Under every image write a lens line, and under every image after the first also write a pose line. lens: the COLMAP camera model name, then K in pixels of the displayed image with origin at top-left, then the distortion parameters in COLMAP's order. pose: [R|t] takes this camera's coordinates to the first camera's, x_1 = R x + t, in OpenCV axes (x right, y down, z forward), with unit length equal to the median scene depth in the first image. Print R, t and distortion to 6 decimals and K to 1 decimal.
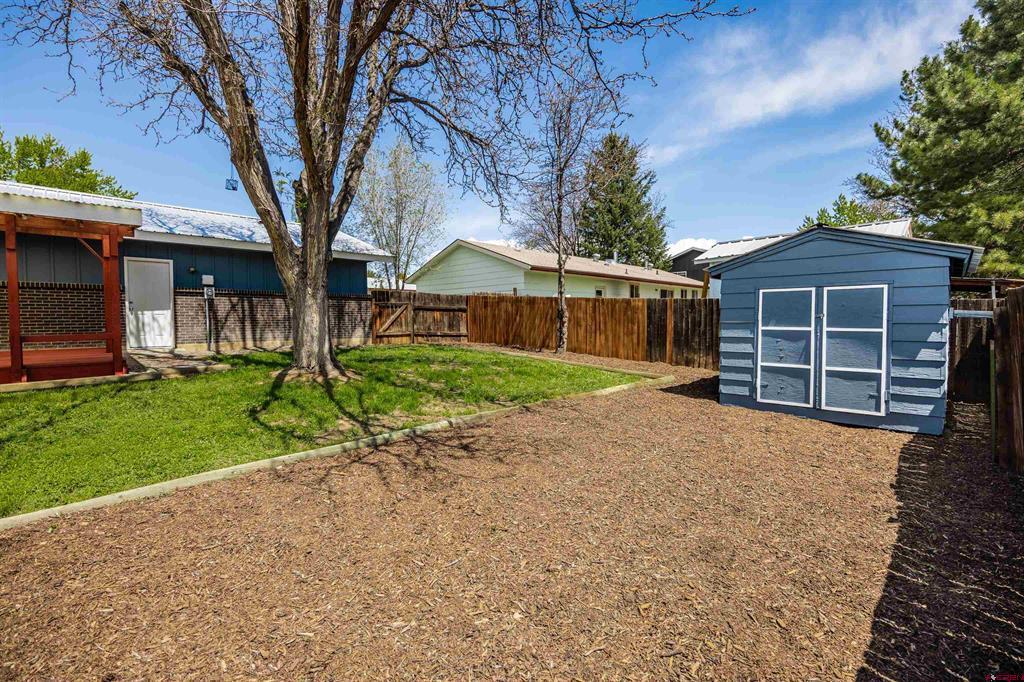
lens RADIAL K [[446.5, 0, 498.1], [0, 446.5, 337.7], [0, 0, 1]] dist [-0.001204, -0.000068]
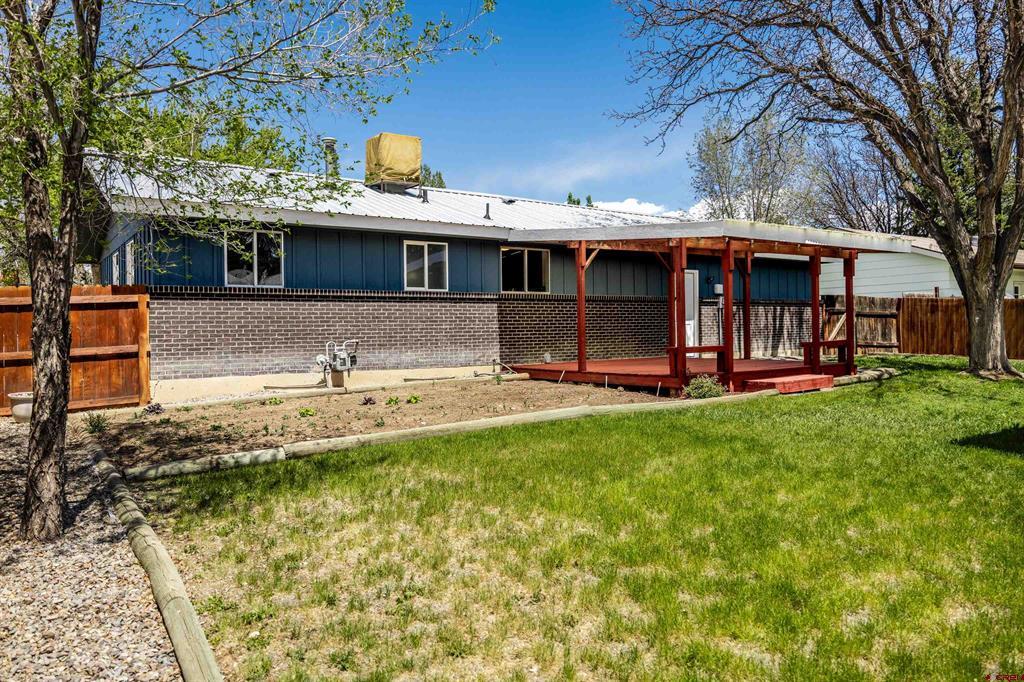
lens RADIAL K [[712.8, 0, 512.0], [0, 712.8, 341.0], [0, 0, 1]] dist [-0.007445, 0.000392]
pose [[0.988981, -0.009076, -0.147767, -0.788892], [0.005450, 0.999675, -0.024923, 0.019620], [0.147945, 0.023843, 0.988708, -0.557121]]
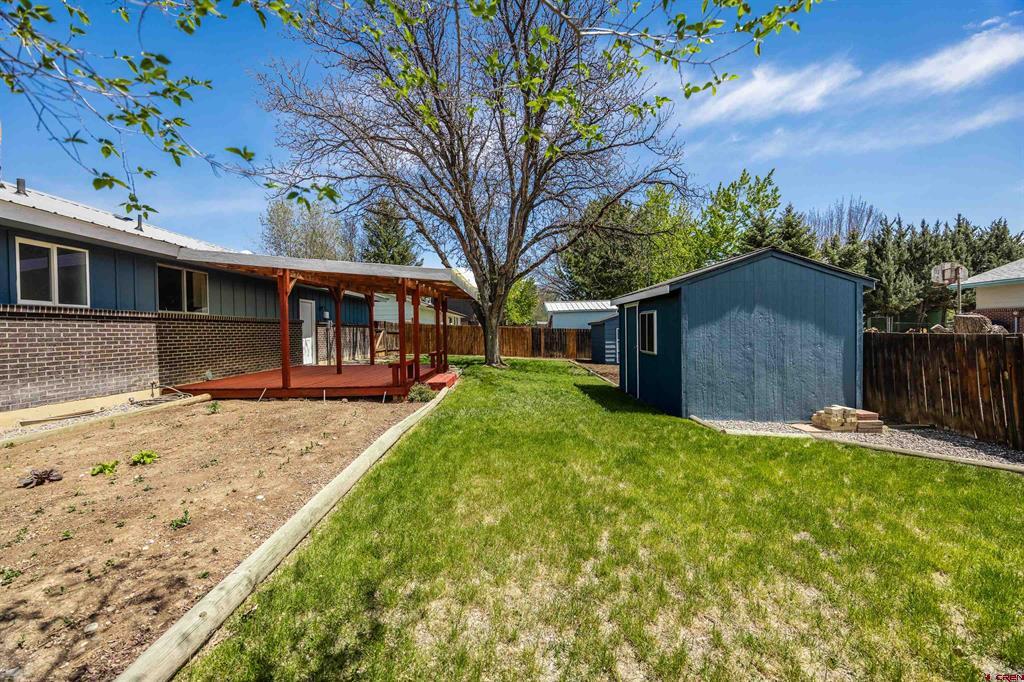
lens RADIAL K [[395.5, 0, 512.0], [0, 395.5, 341.0], [0, 0, 1]] dist [0.000012, 0.000021]
pose [[0.693746, -0.023906, 0.719823, -1.032199], [0.040750, 0.999151, -0.006091, -0.015523], [-0.719066, 0.033558, 0.694131, -0.243364]]
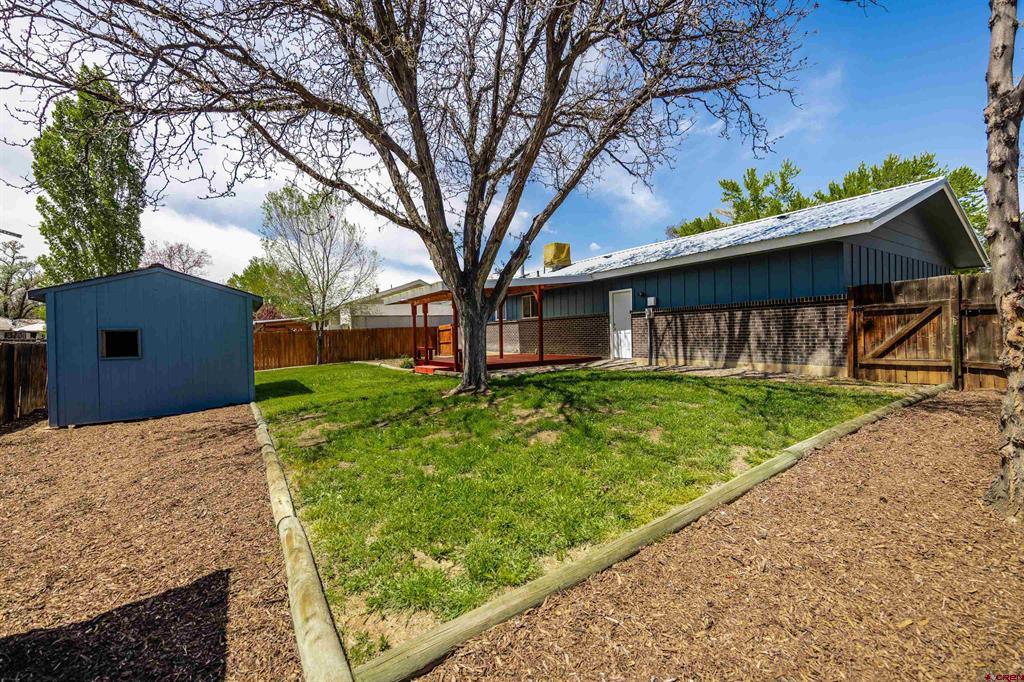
lens RADIAL K [[410.1, 0, 512.0], [0, 410.1, 341.0], [0, 0, 1]] dist [0.000253, 0.000039]
pose [[-0.174283, 0.022729, -0.984433, 0.376607], [-0.018533, 0.999481, 0.026358, -0.046432], [0.984521, 0.022839, -0.173772, 0.760138]]
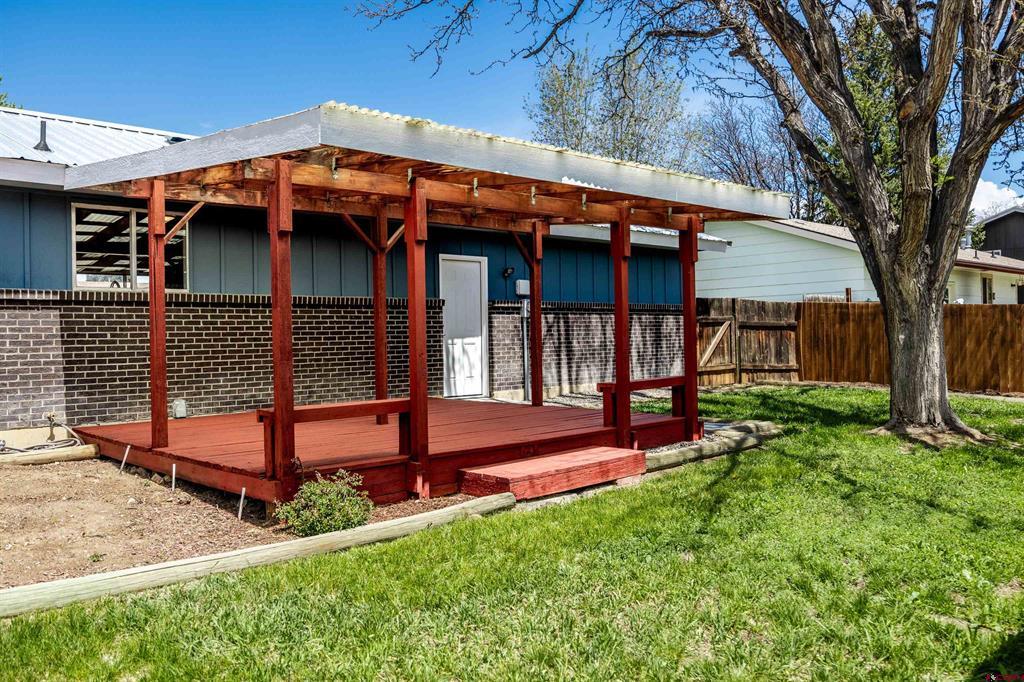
lens RADIAL K [[817.1, 0, 512.0], [0, 817.1, 341.0], [0, 0, 1]] dist [-0.004245, -0.000178]
pose [[0.999844, -0.014346, -0.010305, -0.594625], [0.013958, 0.999225, -0.036814, -0.011114], [0.010825, 0.036665, 0.999269, -0.128539]]
